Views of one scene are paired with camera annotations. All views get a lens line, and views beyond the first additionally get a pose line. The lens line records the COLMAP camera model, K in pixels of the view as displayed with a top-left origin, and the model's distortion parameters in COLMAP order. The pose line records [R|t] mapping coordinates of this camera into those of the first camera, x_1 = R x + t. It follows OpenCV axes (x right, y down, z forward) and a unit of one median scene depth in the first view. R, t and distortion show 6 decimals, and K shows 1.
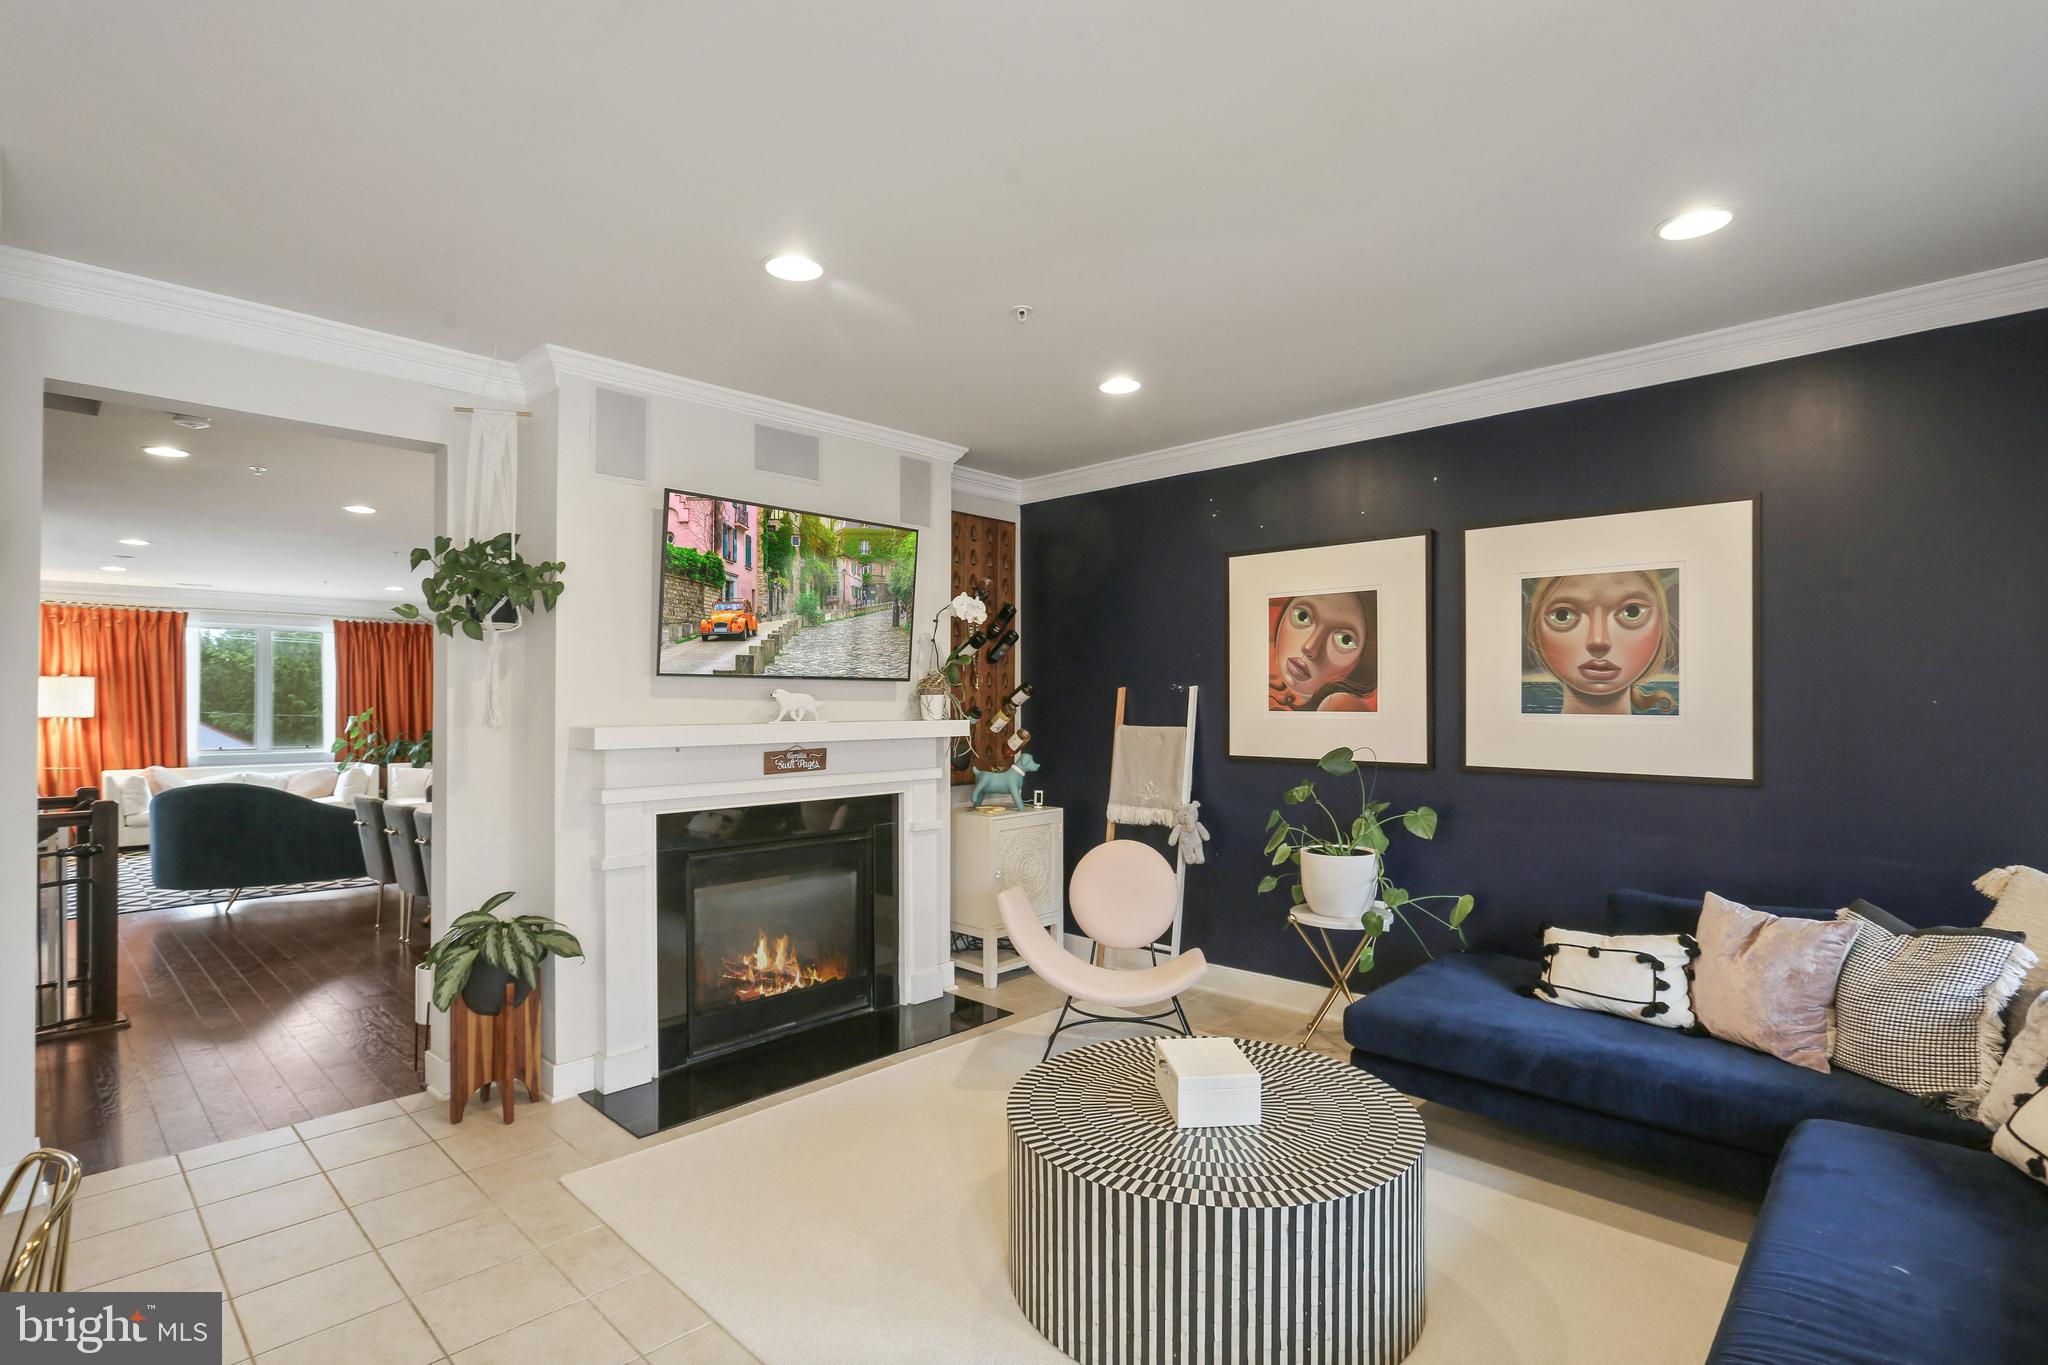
lens RADIAL K [[978.2, 0, 1028.9], [0, 978.2, 691.7], [0, 0, 1]] dist [-0.022914, 0.005565]
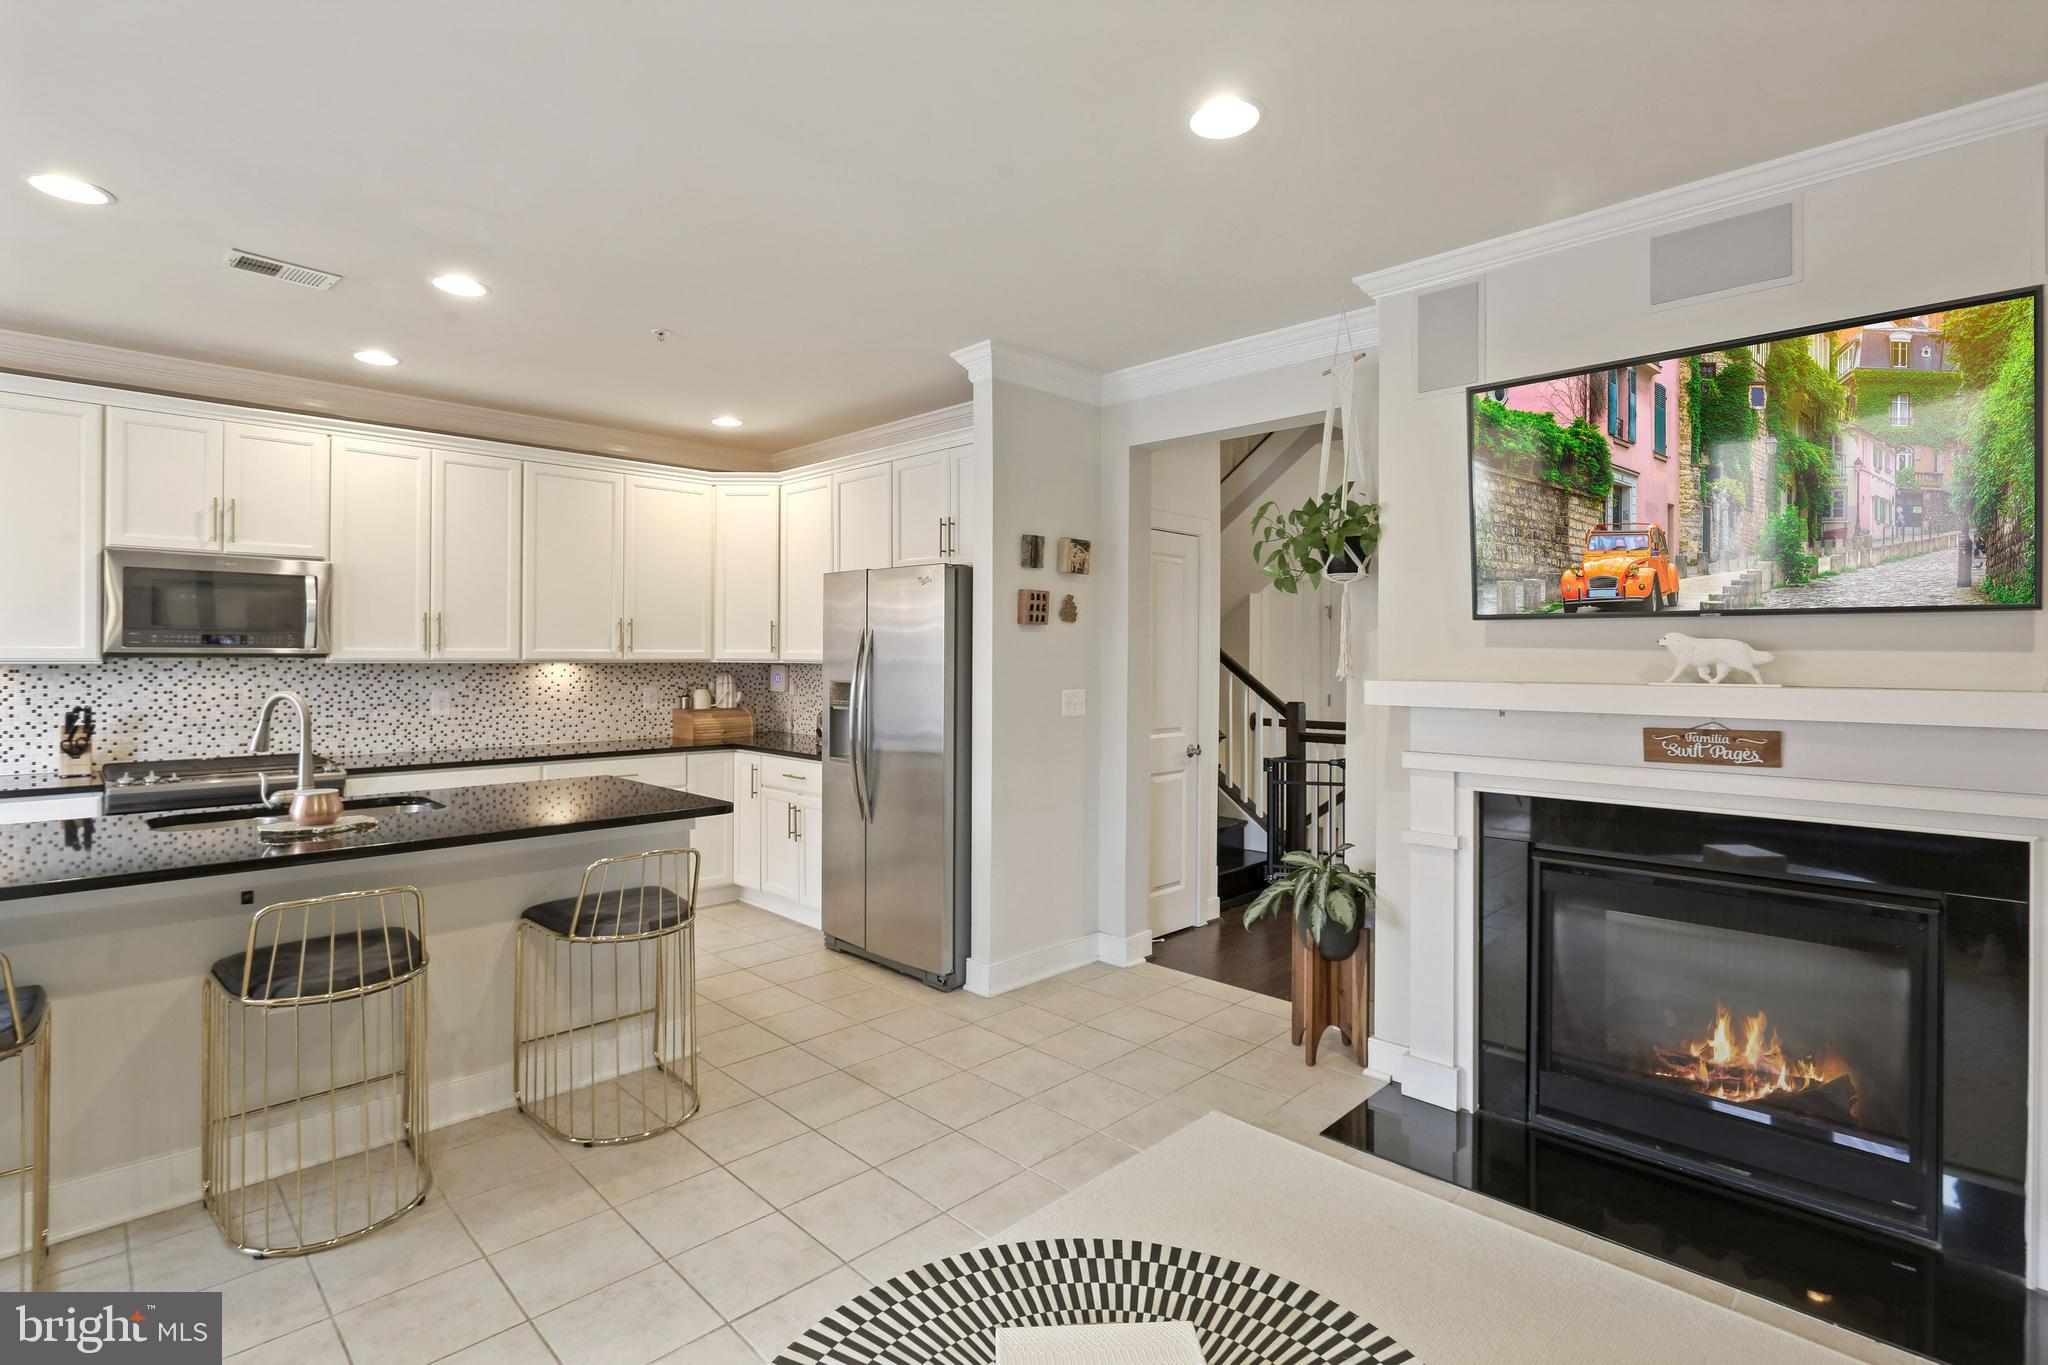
lens RADIAL K [[978.2, 0, 1031.3], [0, 978.2, 657.5], [0, 0, 1]] dist [-0.022914, 0.005565]
pose [[-0.019654, 0.005021, -0.999794, 0.408186], [0.008039, 0.999956, 0.004864, 0.007222], [0.999775, -0.007942, -0.019693, 0.604993]]
